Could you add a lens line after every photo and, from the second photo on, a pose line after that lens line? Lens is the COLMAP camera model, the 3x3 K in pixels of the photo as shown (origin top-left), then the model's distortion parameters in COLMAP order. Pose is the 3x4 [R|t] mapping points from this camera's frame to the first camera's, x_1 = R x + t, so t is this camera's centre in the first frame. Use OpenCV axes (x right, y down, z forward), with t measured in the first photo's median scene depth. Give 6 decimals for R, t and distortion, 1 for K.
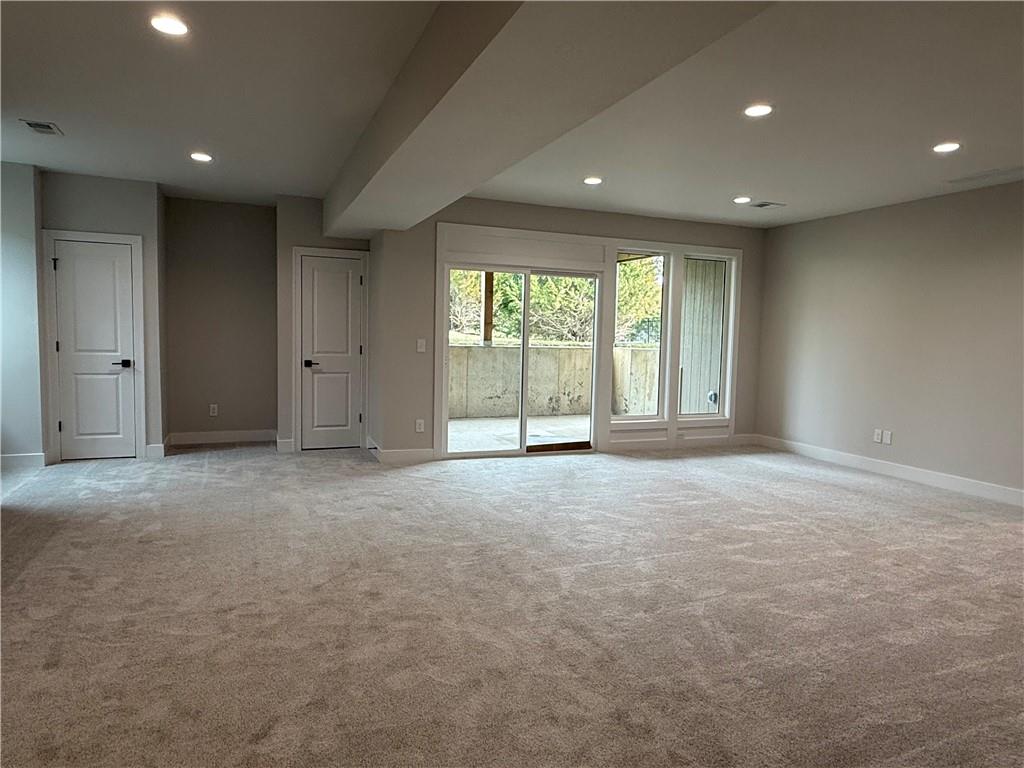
lens RADIAL K [[652.6, 0, 512.3], [0, 652.6, 395.6], [0, 0, 1]] dist [0.037392, -0.000735]
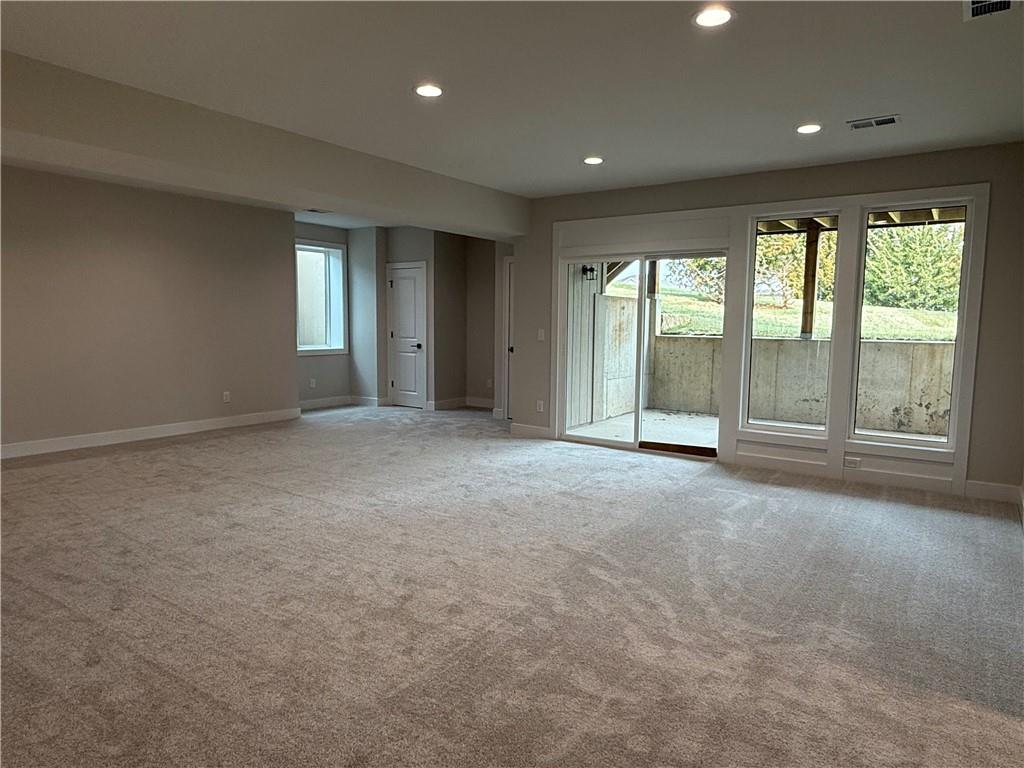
lens RADIAL K [[652.6, 0, 512.3], [0, 652.6, 395.6], [0, 0, 1]] dist [0.037392, -0.000735]
pose [[0.557588, 0.082109, -0.826047, 0.676982], [-0.078112, 0.995871, 0.046264, -0.018357], [0.826435, 0.038728, 0.561699, 0.291314]]
